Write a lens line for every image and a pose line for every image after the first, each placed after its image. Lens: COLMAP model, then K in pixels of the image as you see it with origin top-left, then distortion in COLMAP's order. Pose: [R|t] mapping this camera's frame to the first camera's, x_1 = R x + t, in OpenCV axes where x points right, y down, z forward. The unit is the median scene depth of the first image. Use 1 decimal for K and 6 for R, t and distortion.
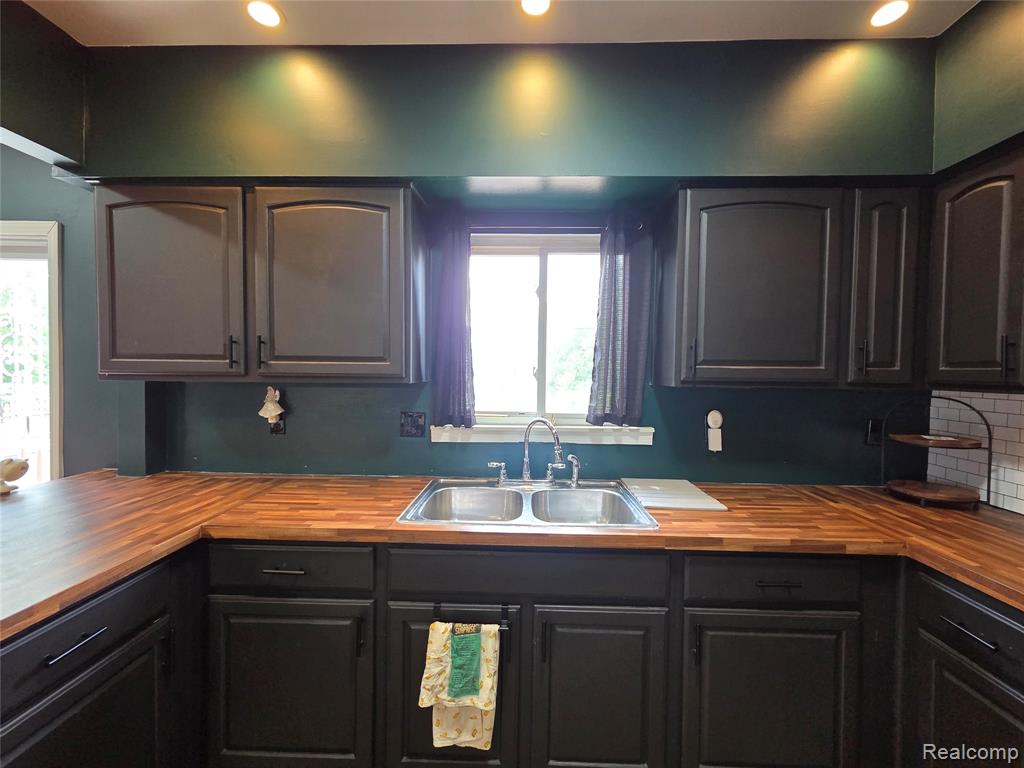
lens RADIAL K [[408.4, 0, 513.3], [0, 408.4, 384.9], [0, 0, 1]] dist [-0.001818, 0.000236]
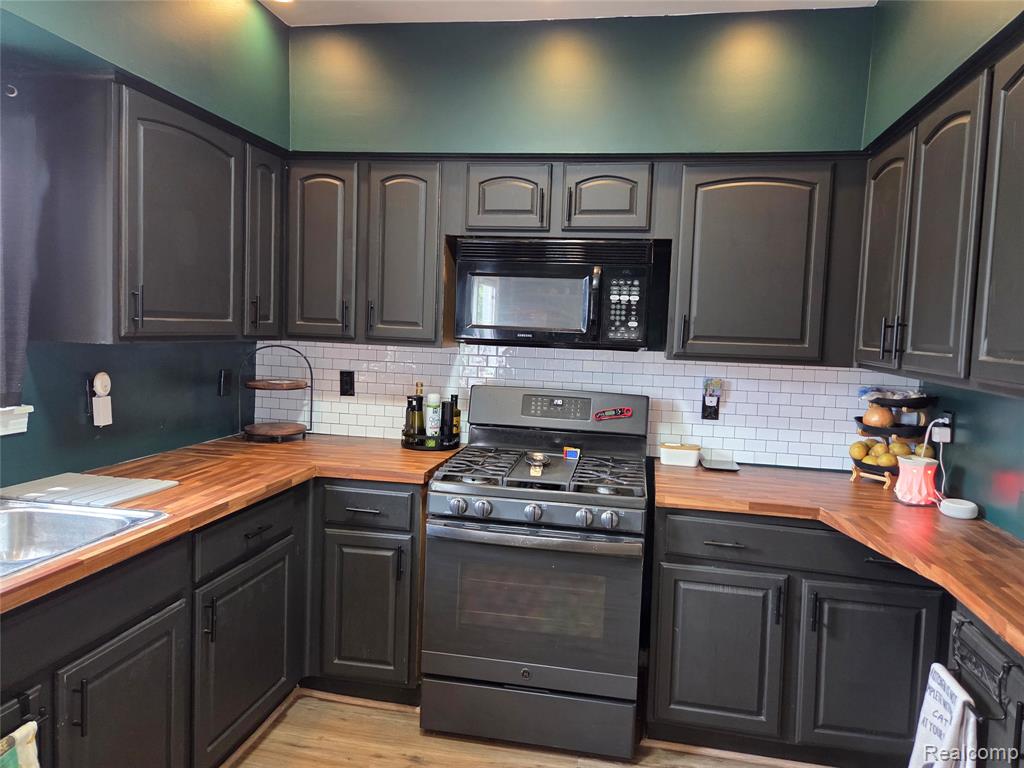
lens RADIAL K [[691.3, 0, 513.0], [0, 691.3, 380.2], [0, 0, 1]] dist [0.009644, -0.000606]
pose [[0.162196, -0.083773, 0.983196, -0.798282], [-0.011708, 0.996156, 0.086808, -0.053054], [-0.986689, -0.025591, 0.160592, 0.058625]]
